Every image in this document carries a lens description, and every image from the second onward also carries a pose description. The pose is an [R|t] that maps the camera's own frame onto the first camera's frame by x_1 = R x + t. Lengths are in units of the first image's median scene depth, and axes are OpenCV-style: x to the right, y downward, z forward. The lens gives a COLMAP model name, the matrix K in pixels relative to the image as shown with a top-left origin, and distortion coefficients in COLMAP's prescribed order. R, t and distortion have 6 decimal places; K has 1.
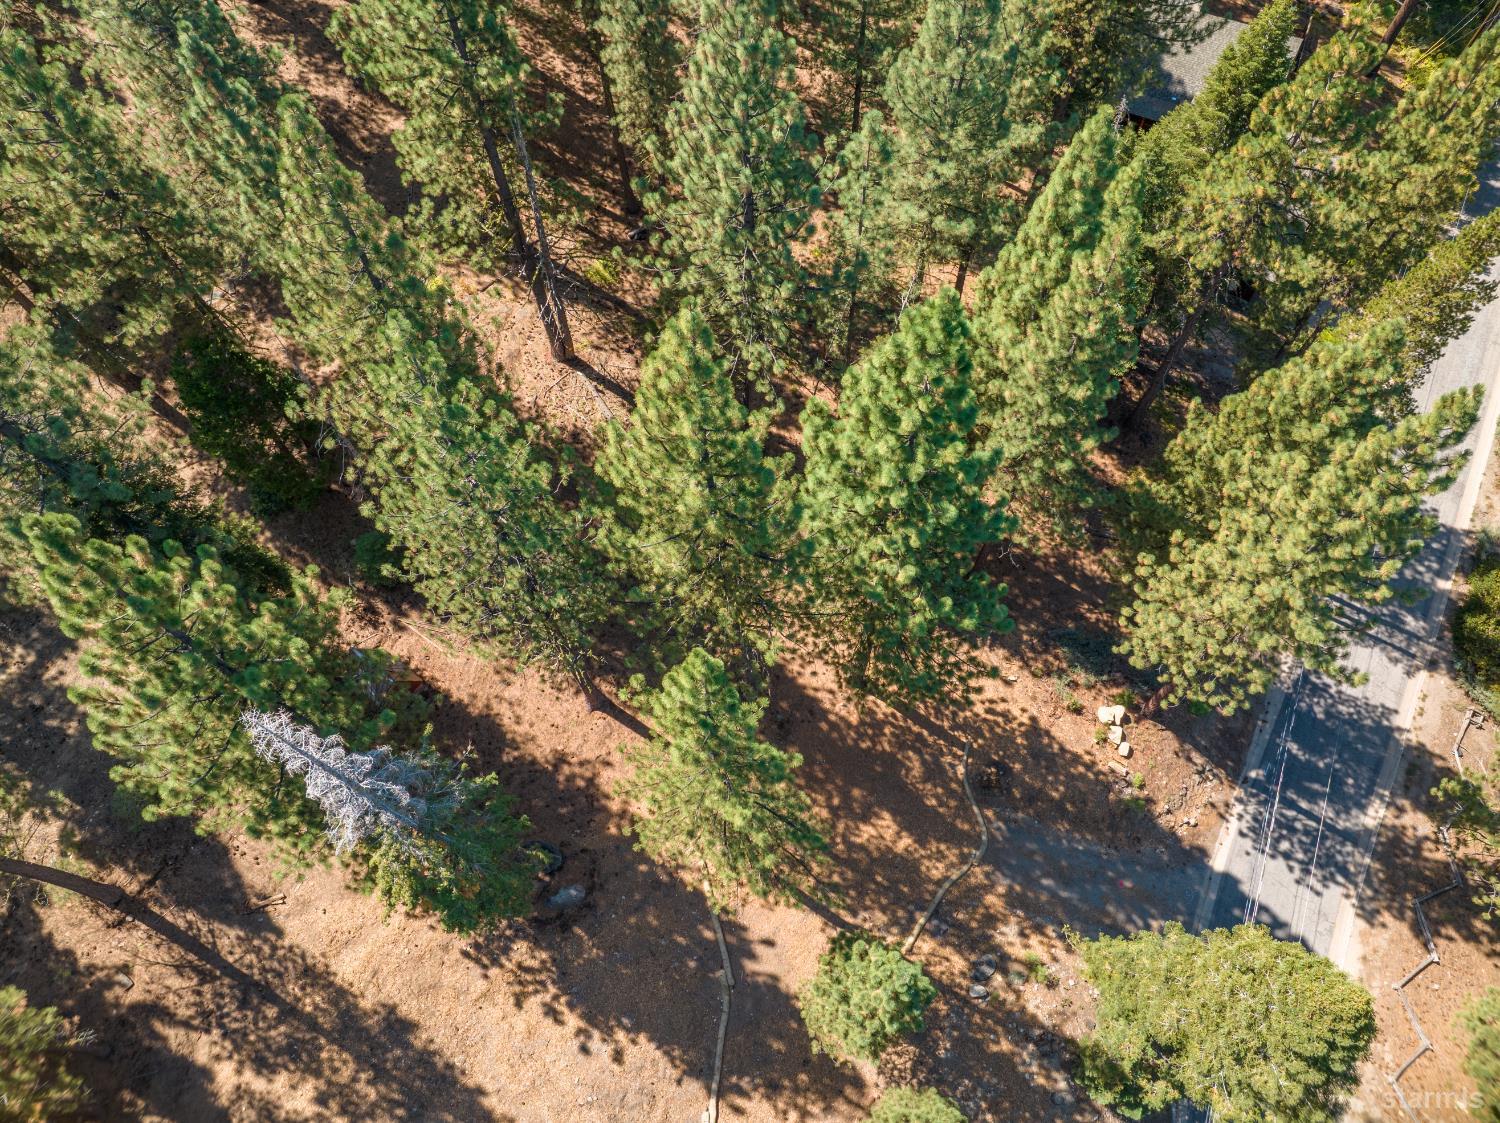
lens RADIAL K [[1091.0, 0, 750.0], [0, 1091.0, 561.5], [0, 0, 1]] dist [-0.075313, 0.050210]
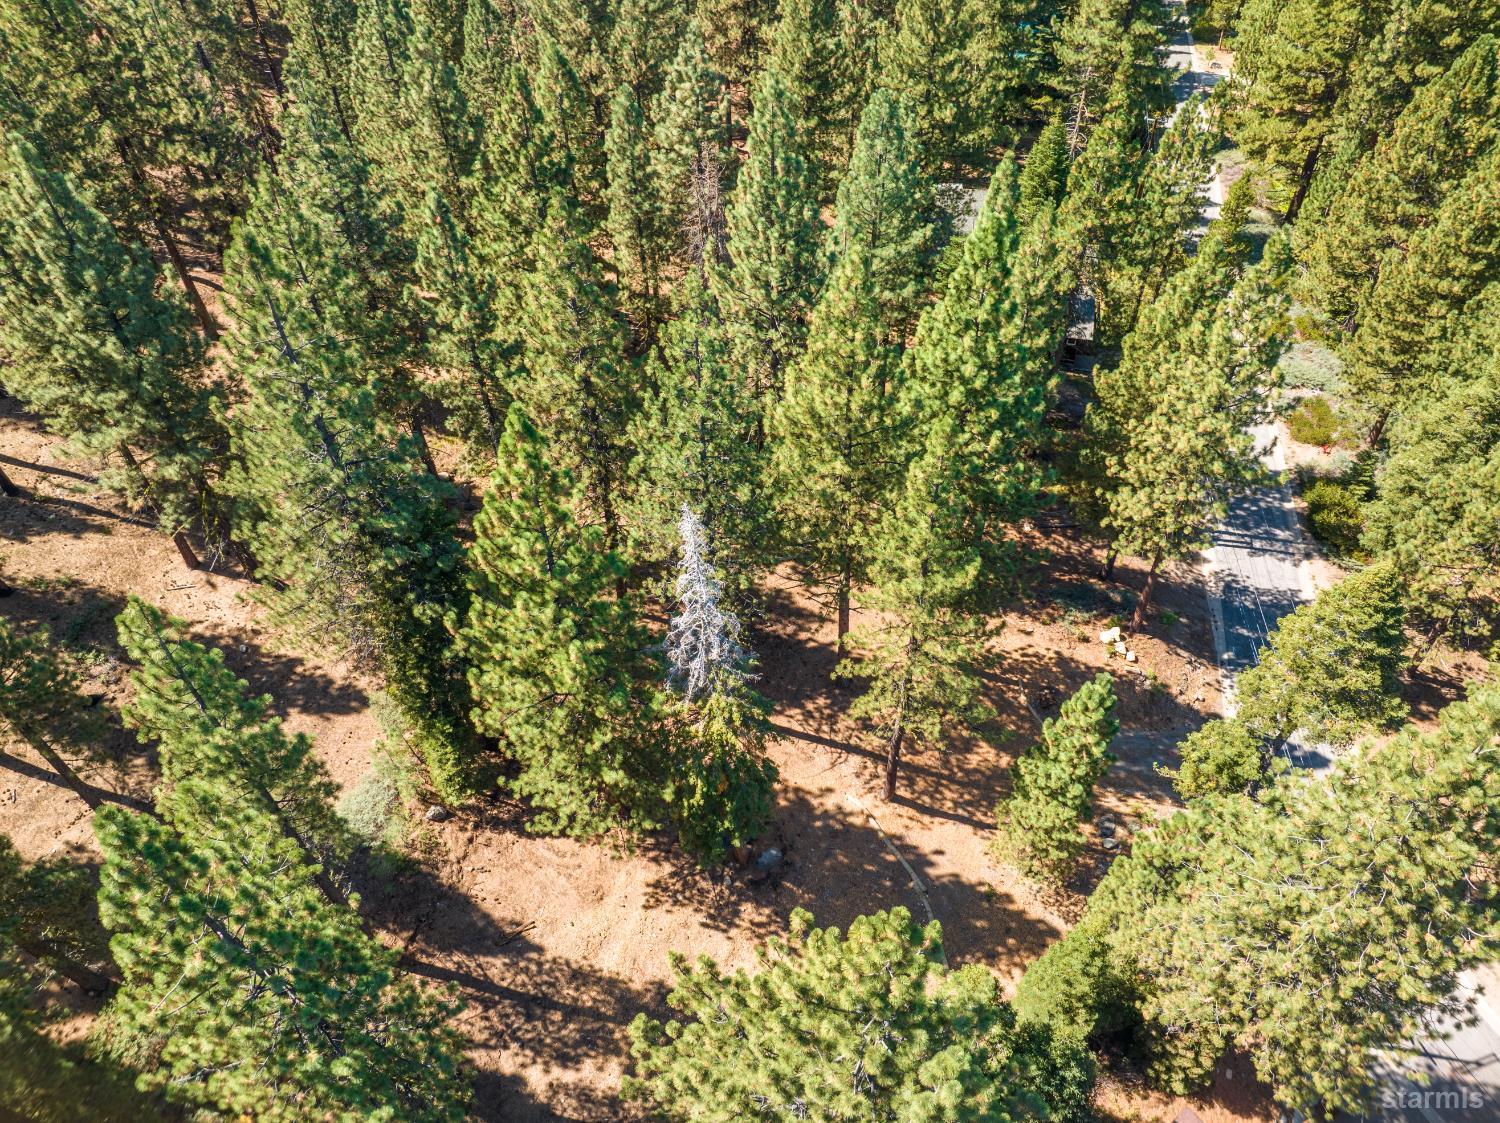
lens RADIAL K [[1109.5, 0, 750.0], [0, 1109.5, 561.5], [0, 0, 1]] dist [-0.059931, 0.027347]
pose [[0.949280, -0.229327, 0.215120, -0.357870], [0.283463, 0.920230, -0.269860, 0.319772], [-0.136073, 0.317151, 0.938562, -0.200487]]
